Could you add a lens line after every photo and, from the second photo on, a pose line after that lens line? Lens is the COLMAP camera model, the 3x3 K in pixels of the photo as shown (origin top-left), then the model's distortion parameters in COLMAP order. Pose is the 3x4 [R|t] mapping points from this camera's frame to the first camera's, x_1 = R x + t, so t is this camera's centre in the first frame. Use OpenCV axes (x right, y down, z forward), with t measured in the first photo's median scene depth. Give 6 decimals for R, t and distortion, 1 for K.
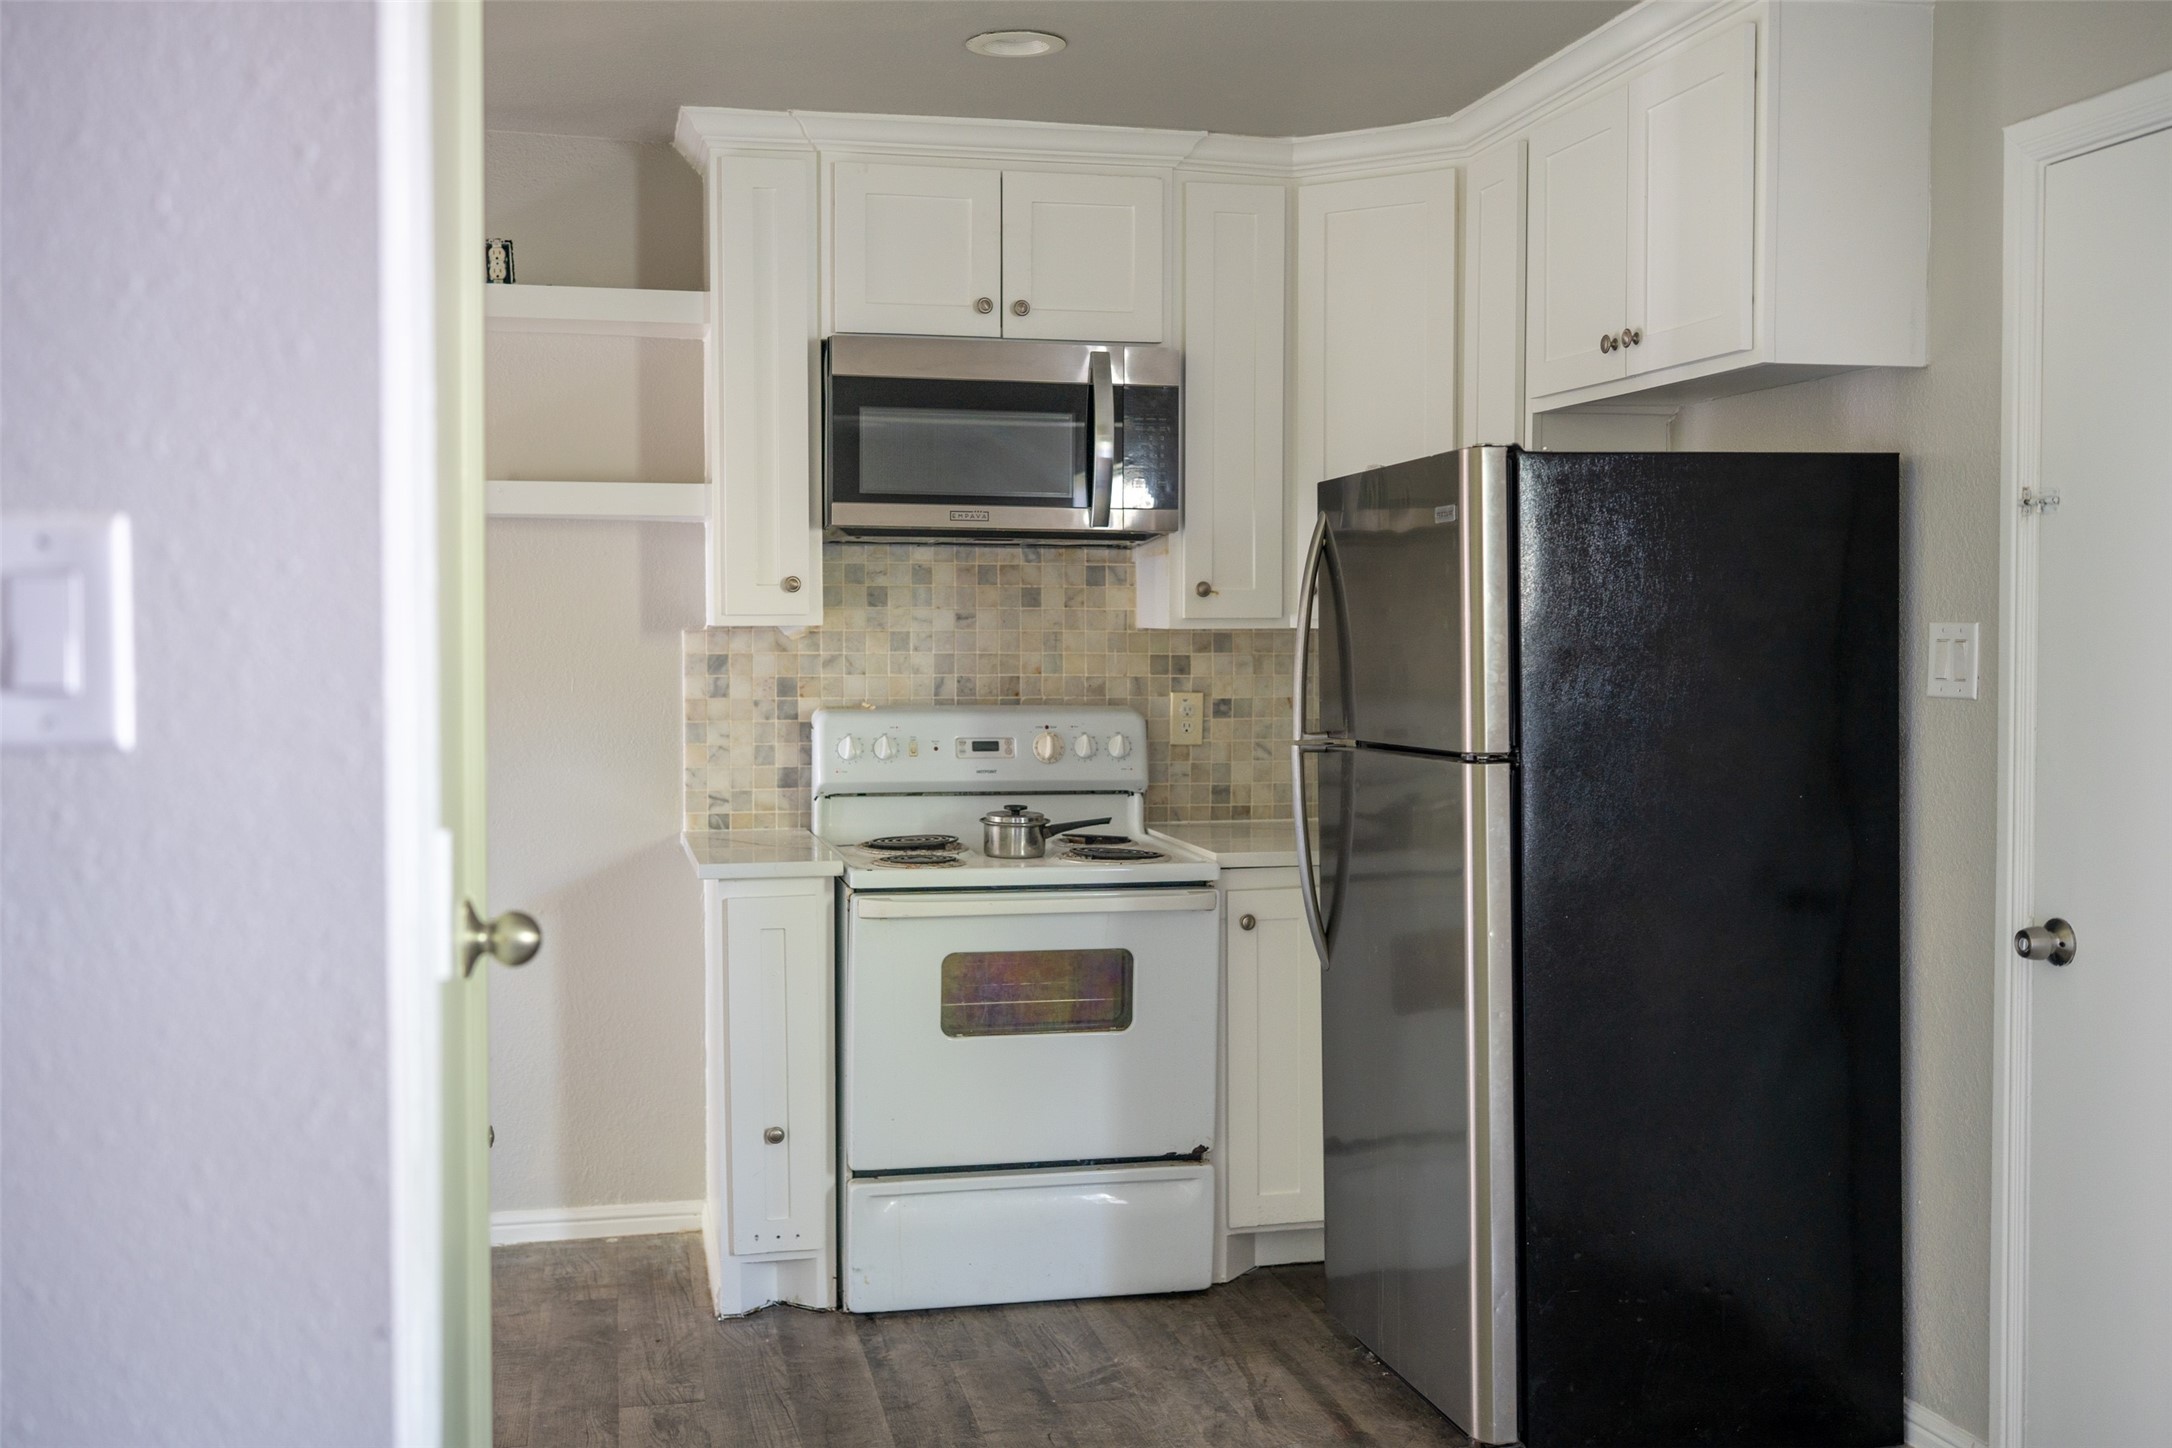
lens RADIAL K [[2258.2, 0, 1173.3], [0, 2258.2, 728.3], [0, 0, 1]] dist [0.000834, 0.026338]
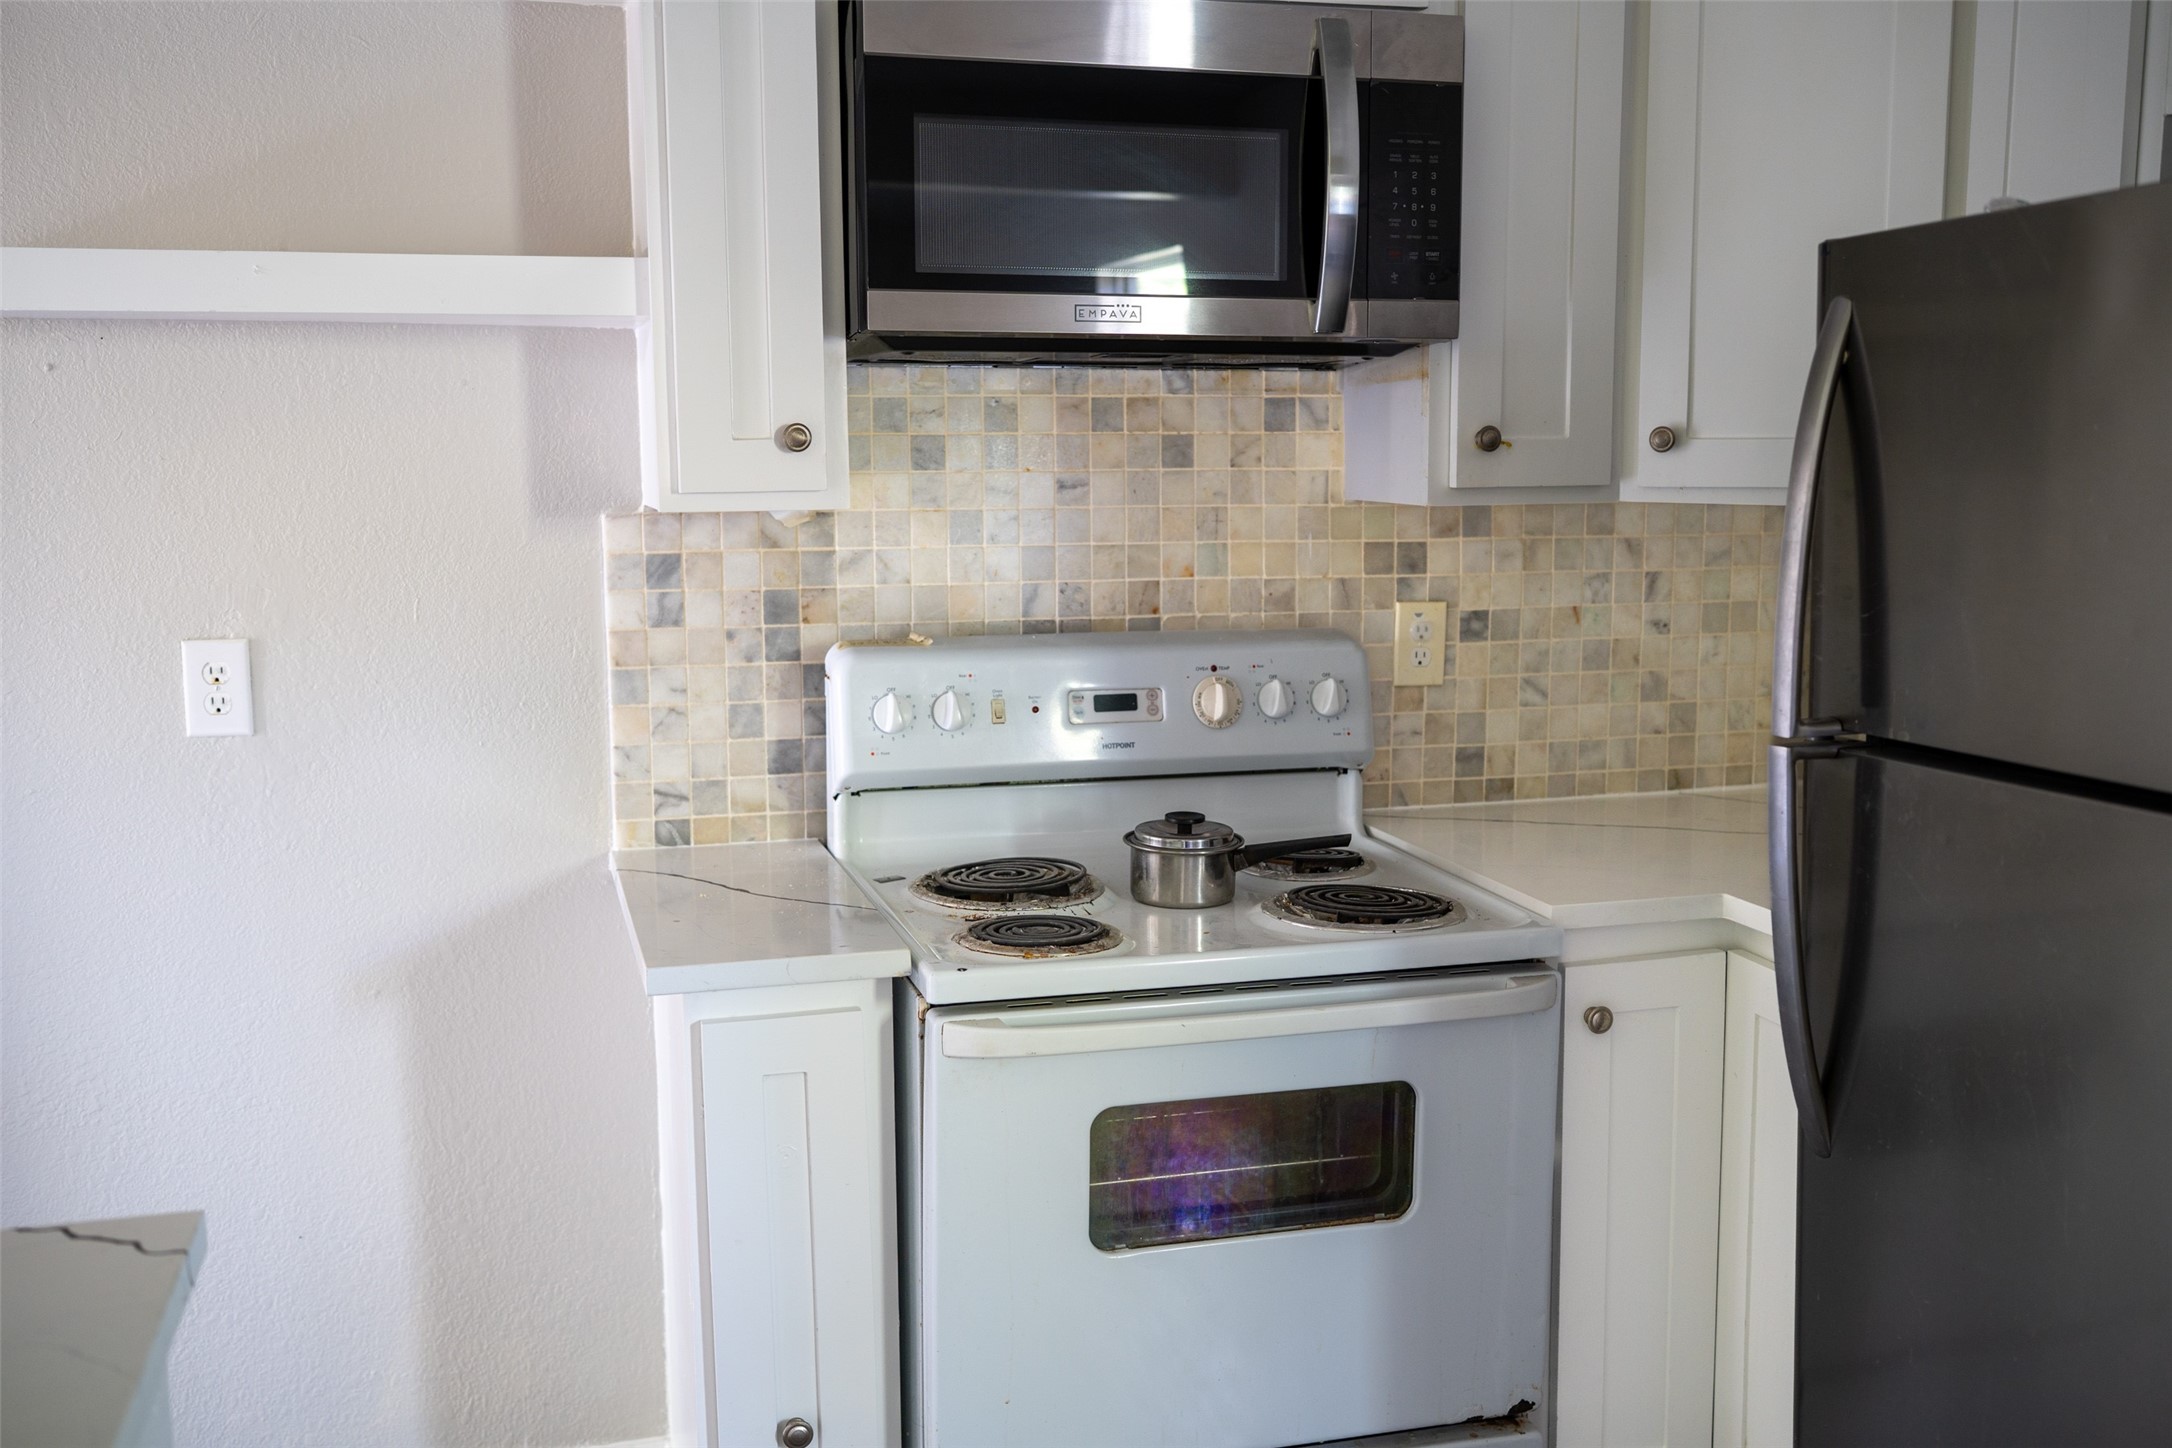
lens RADIAL K [[2258.2, 0, 1173.3], [0, 2258.2, 728.3], [0, 0, 1]] dist [0.000834, 0.026338]
pose [[0.999387, -0.011114, 0.033209, -0.088289], [0.008391, 0.996676, 0.081032, -0.034075], [-0.033999, -0.080704, 0.996158, 0.401909]]
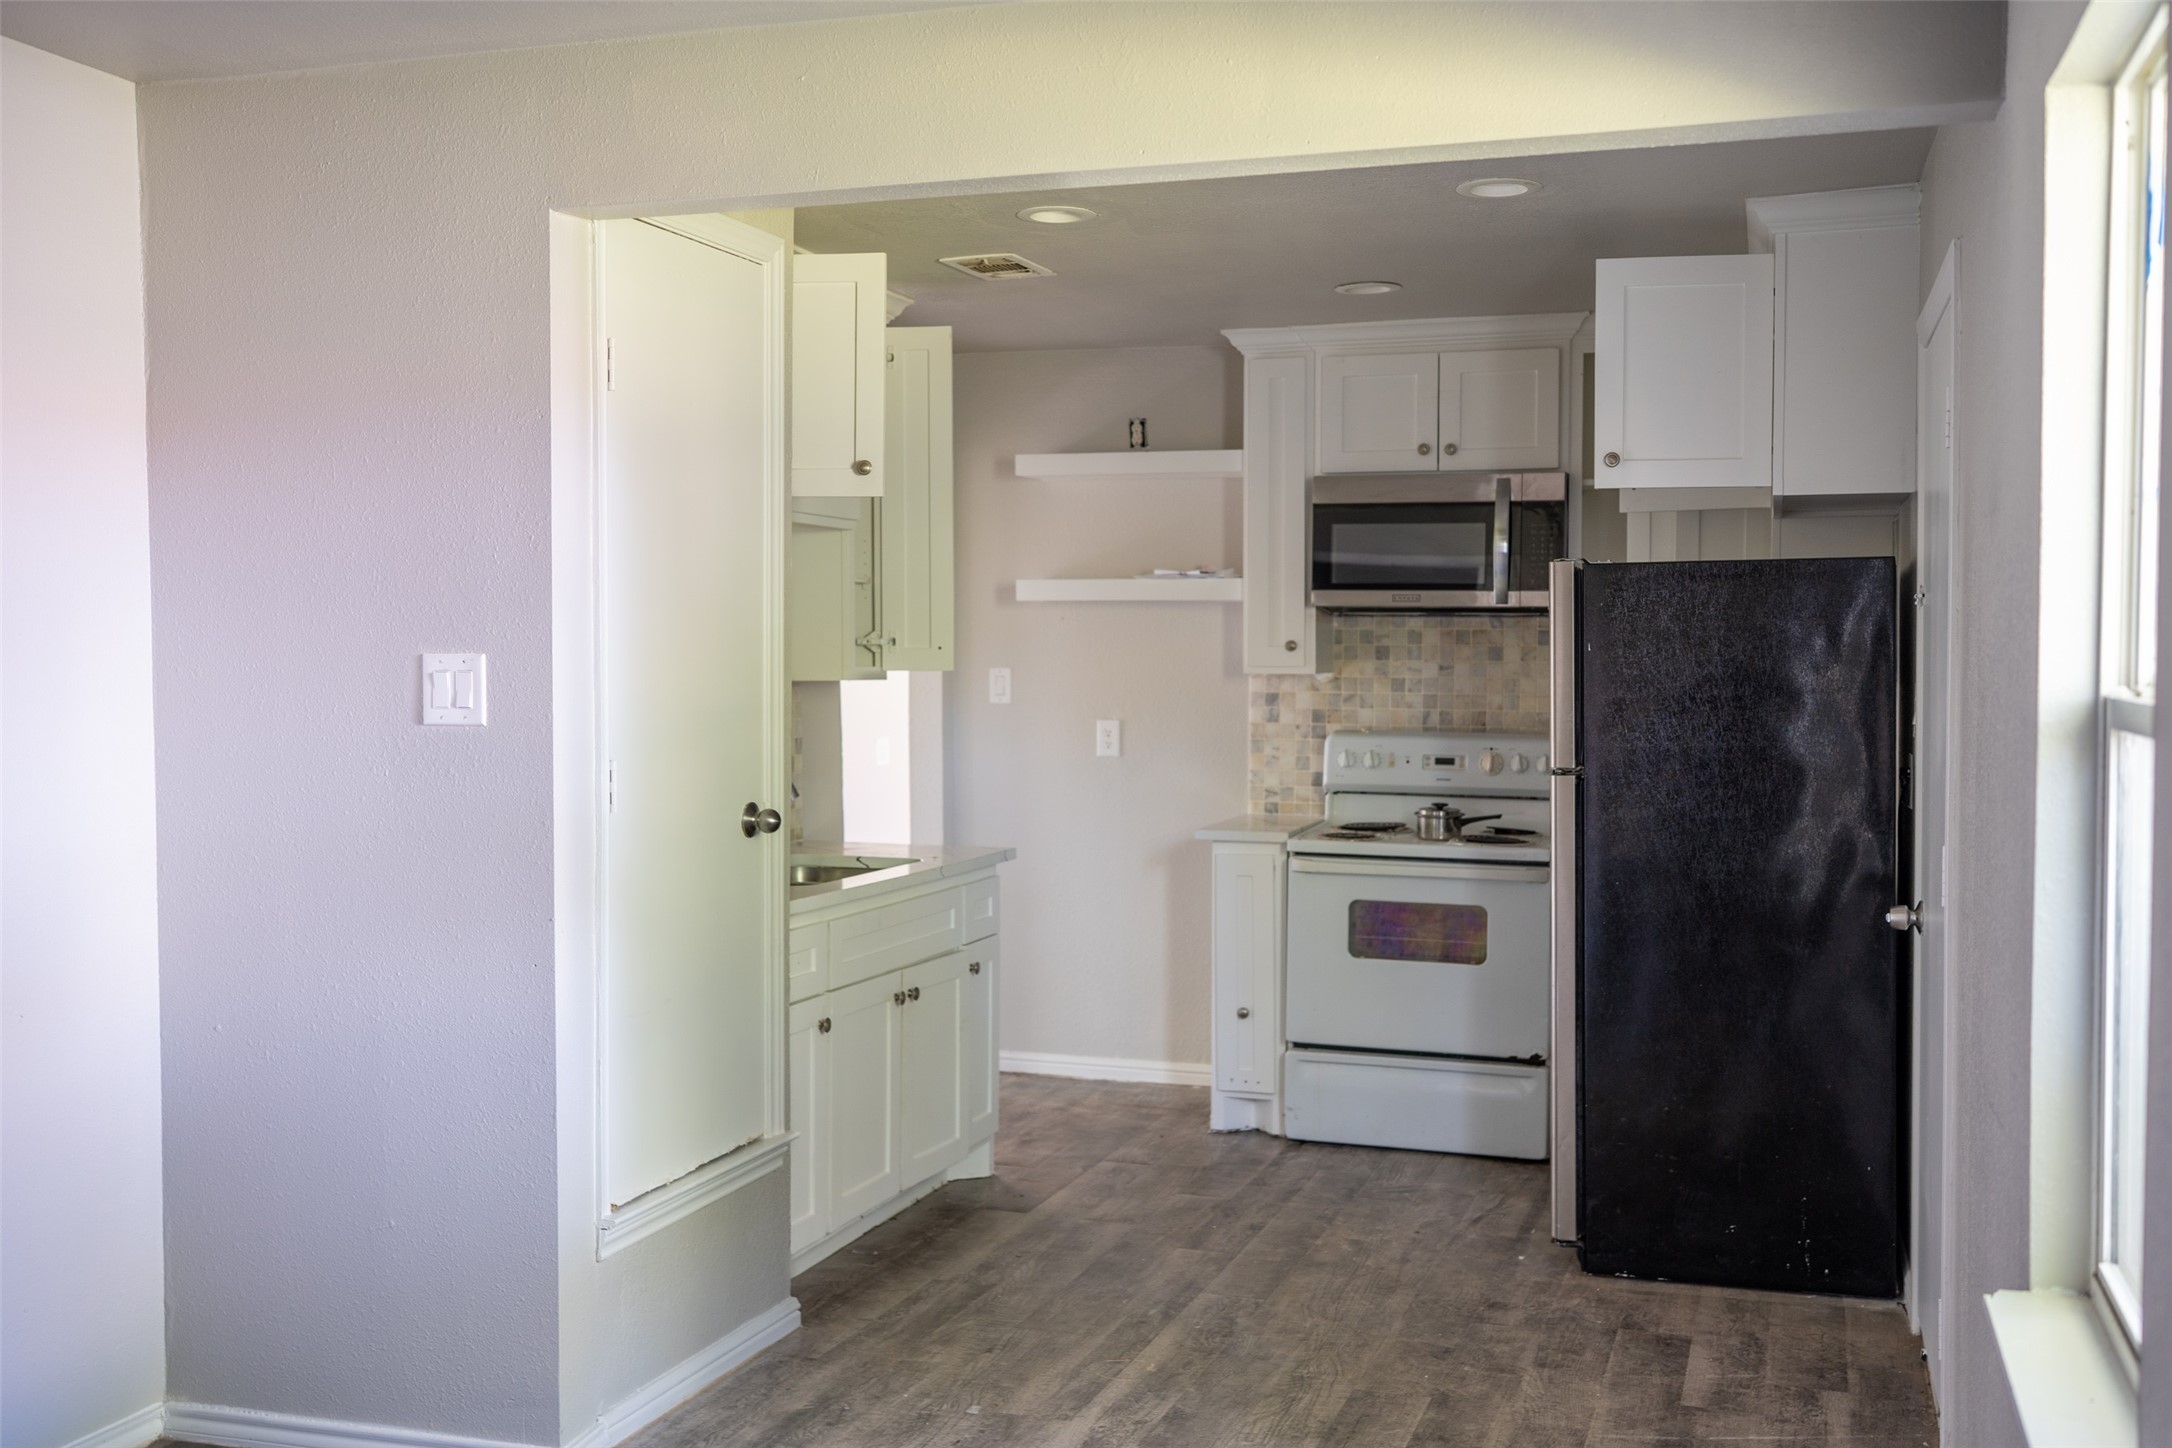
lens RADIAL K [[2279.1, 0, 1033.0], [0, 2279.1, 728.9], [0, 0, 1]] dist [-0.003520, 0.003347]
pose [[0.835411, 0.022269, -0.549174, 0.475822], [-0.029156, 0.999568, -0.003820, 0.000756], [0.548852, 0.019203, 0.835699, -0.309749]]
